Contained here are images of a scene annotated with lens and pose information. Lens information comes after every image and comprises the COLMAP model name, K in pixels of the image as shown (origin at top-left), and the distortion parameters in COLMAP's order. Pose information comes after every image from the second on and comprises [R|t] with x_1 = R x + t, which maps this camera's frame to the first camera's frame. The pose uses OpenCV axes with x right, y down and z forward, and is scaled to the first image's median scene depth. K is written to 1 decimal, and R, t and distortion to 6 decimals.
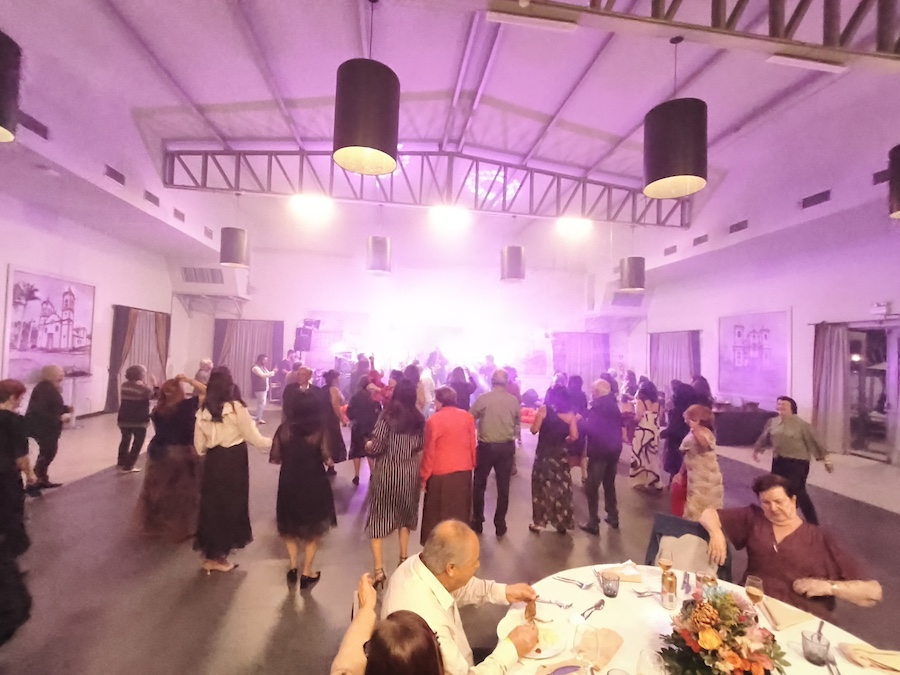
lens RADIAL K [[418.5, 0, 453.7], [0, 418.5, 339.5], [0, 0, 1]] dist [0.000096, 0.001371]
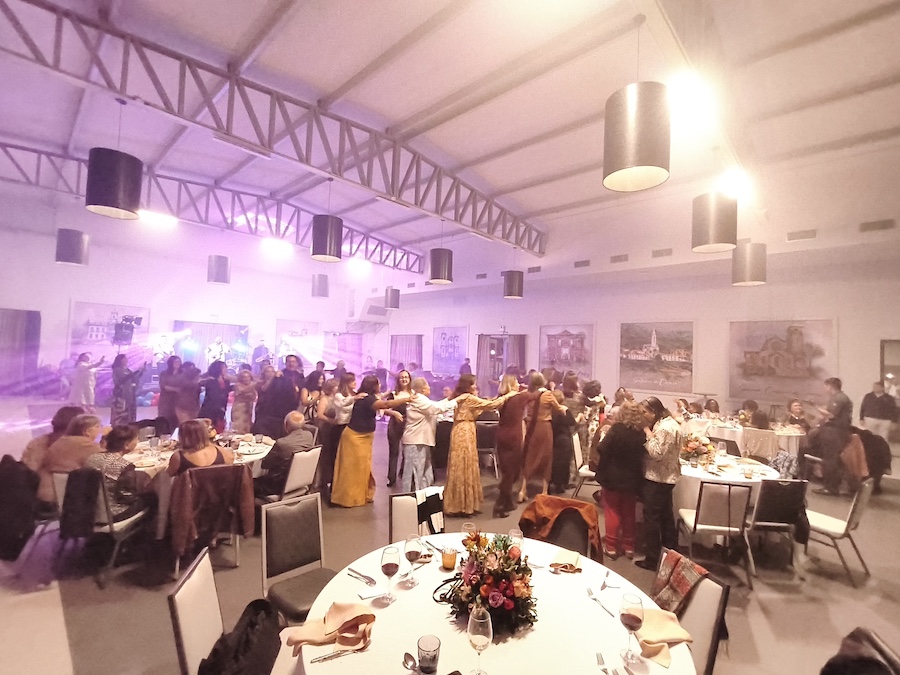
lens RADIAL K [[417.1, 0, 453.7], [0, 417.1, 338.2], [0, 0, 1]] dist [-0.000618, -0.001100]
pose [[0.783422, 0.021722, 0.621111, -0.418560], [-0.028990, 0.999578, 0.001607, -0.019892], [-0.620814, -0.019265, 0.783721, -0.436075]]
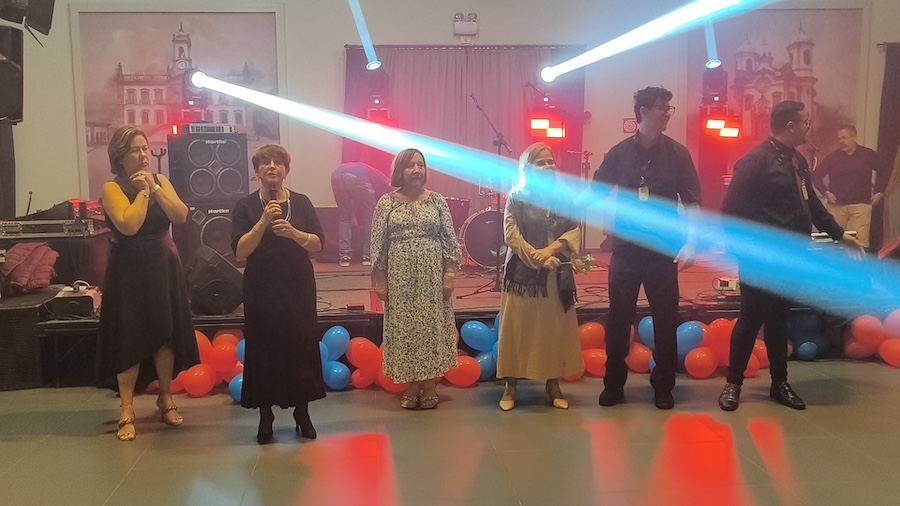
lens RADIAL K [[701.8, 0, 452.2], [0, 701.8, 255.8], [0, 0, 1]] dist [0.000067, -0.000752]
pose [[0.995659, -0.039527, -0.084268, -0.061320], [0.050161, 0.990496, 0.128069, 0.091554], [0.078405, -0.131740, 0.988179, 0.780307]]
